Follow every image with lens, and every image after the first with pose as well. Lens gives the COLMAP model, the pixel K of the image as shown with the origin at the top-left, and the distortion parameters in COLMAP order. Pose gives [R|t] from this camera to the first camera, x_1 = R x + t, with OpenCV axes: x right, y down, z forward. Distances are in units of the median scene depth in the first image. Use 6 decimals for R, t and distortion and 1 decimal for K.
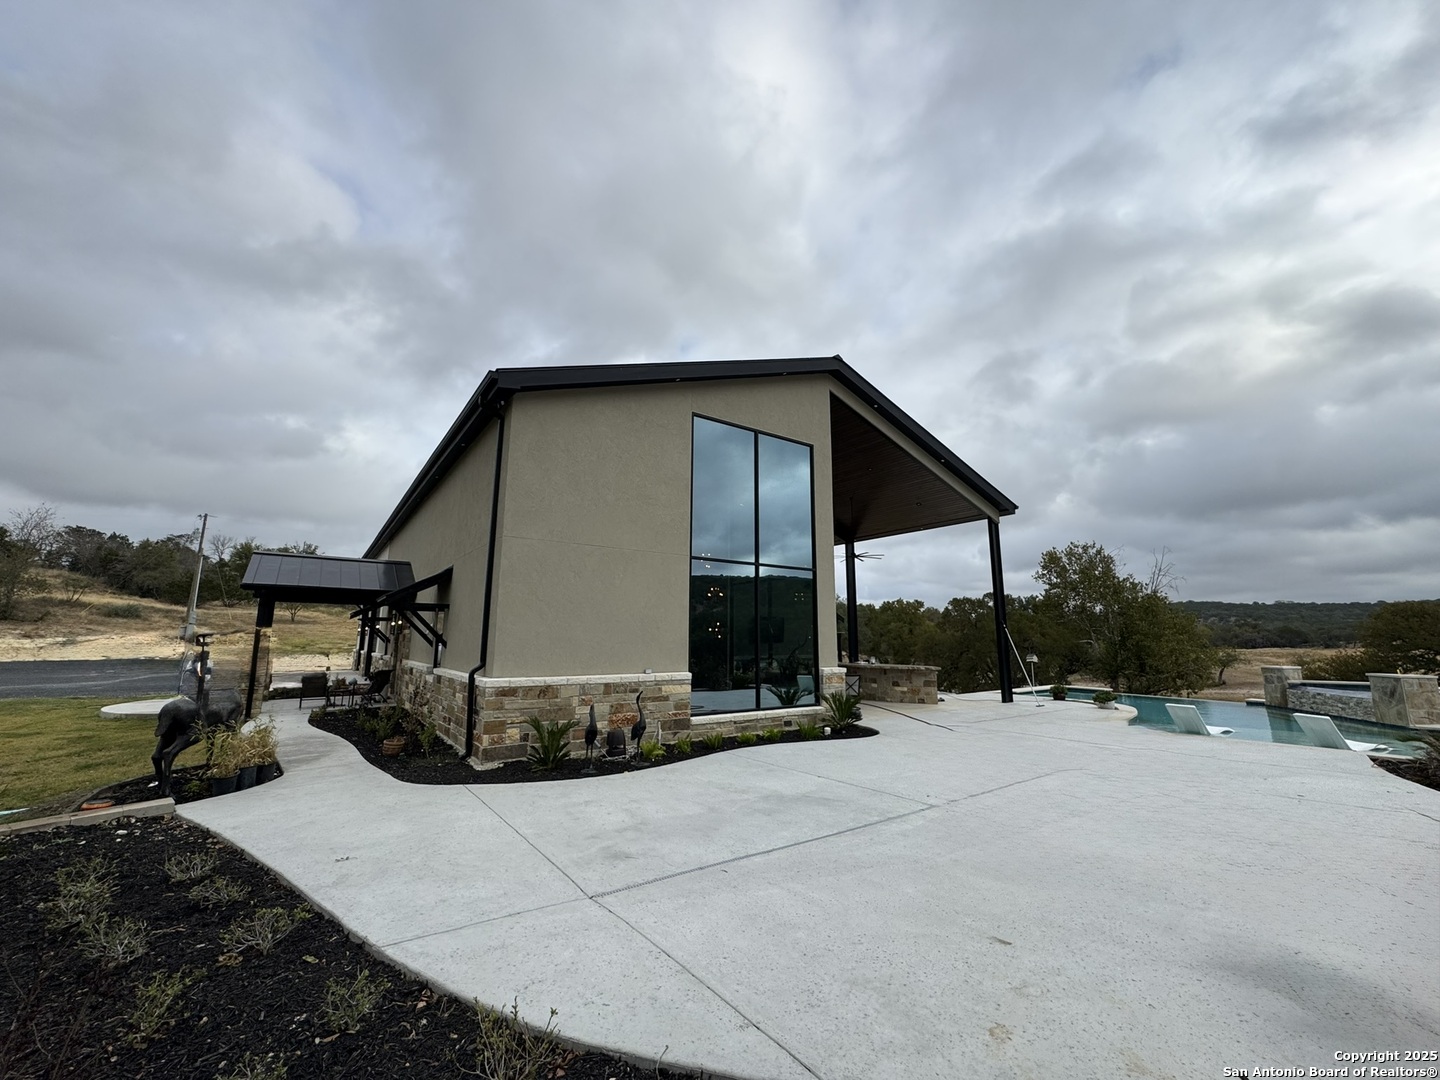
lens RADIAL K [[574.5, 0, 720.0], [0, 574.5, 540.0], [0, 0, 1]] dist [-0.000092, 0.000180]
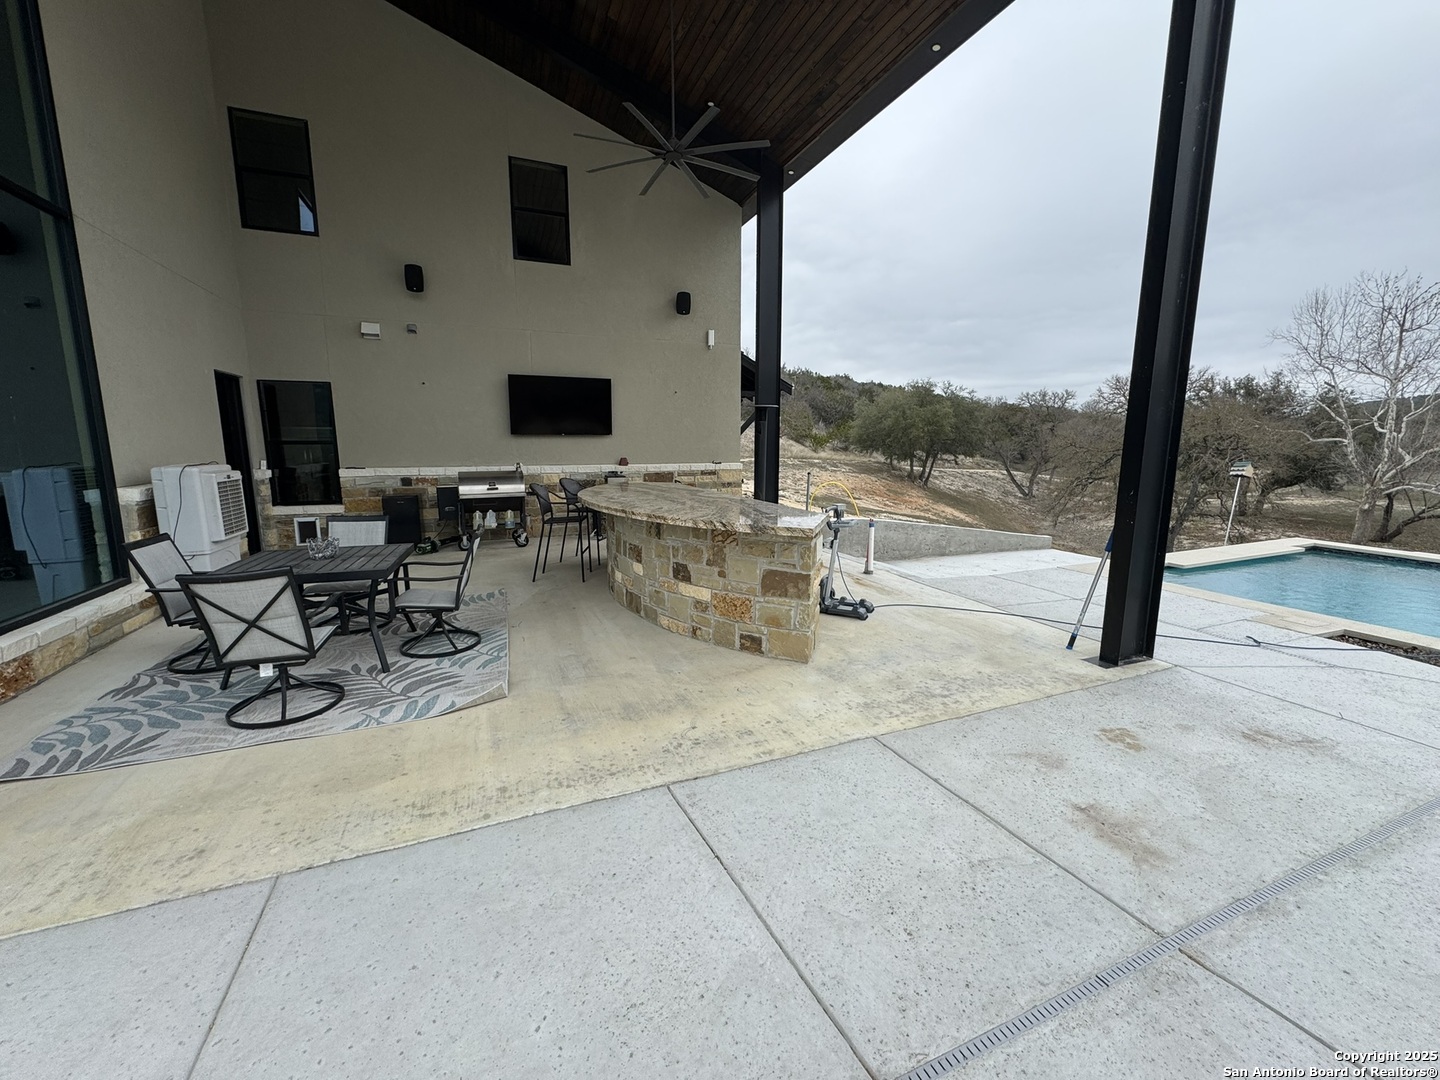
lens RADIAL K [[569.4, 0, 720.0], [0, 569.4, 540.0], [0, 0, 1]] dist [-0.008387, -0.000032]
pose [[0.975139, 0.033831, -0.218995, 0.554778], [0.040791, 0.943983, 0.327463, 0.210467], [0.217805, -0.328255, 0.919135, 1.091388]]
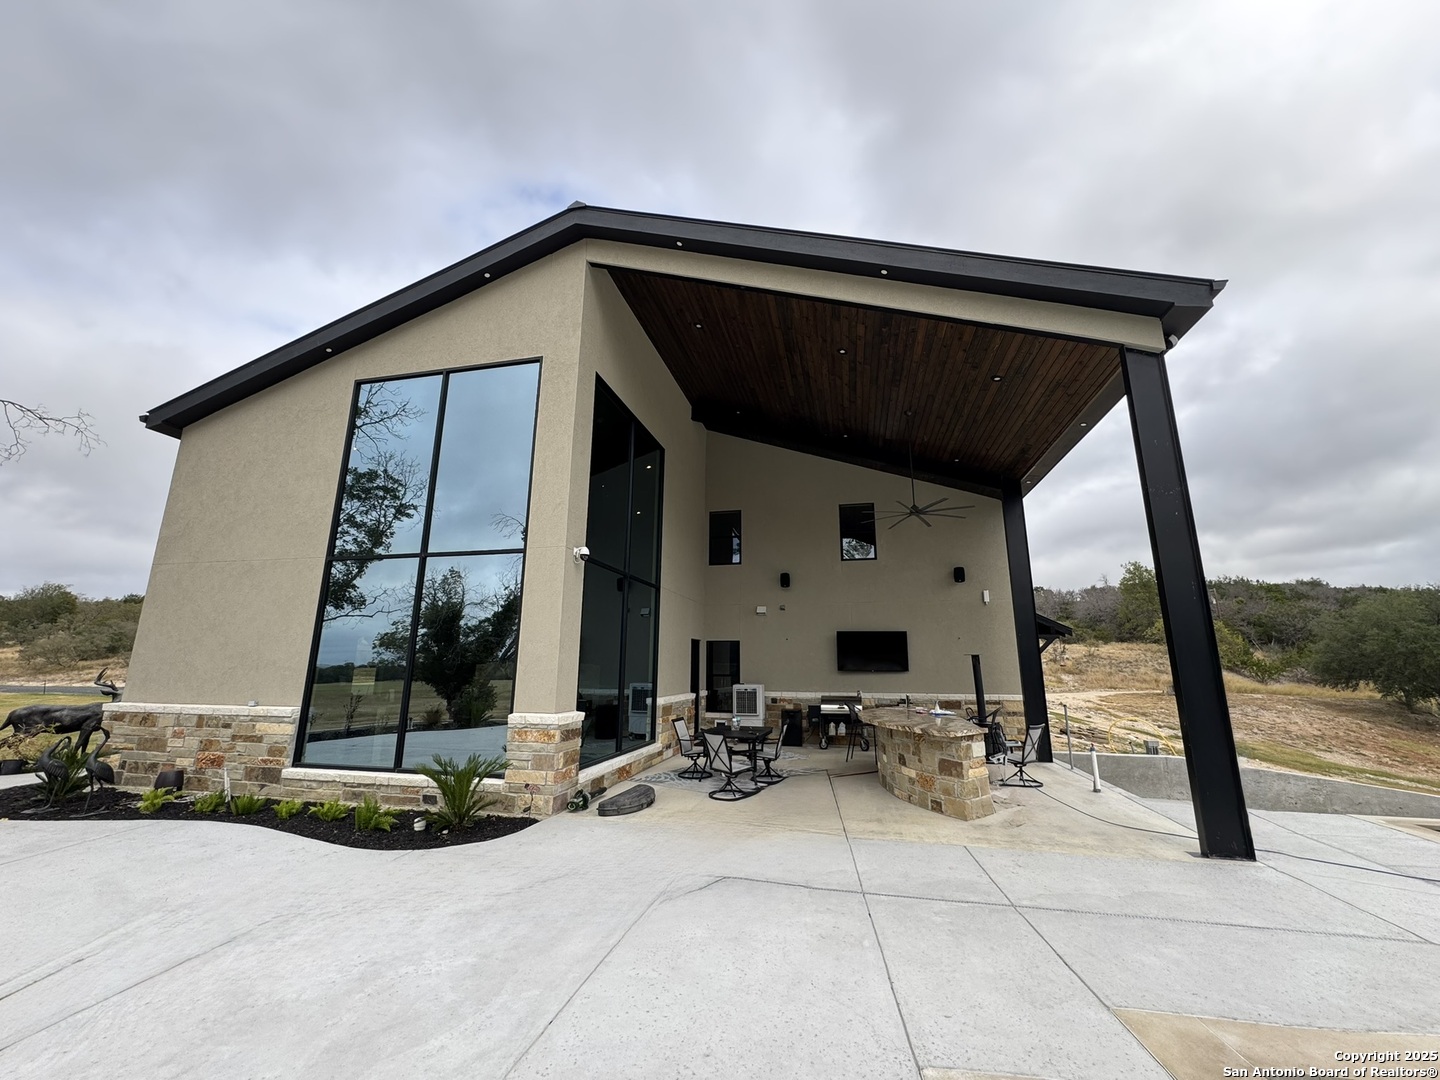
lens RADIAL K [[574.5, 0, 720.0], [0, 574.5, 540.0], [0, 0, 1]] dist [-0.000092, 0.000180]
pose [[0.664879, -0.163225, -0.728899, 0.841579], [0.125057, 0.986383, -0.106811, 0.148281], [0.736408, -0.020138, 0.676238, 0.824292]]
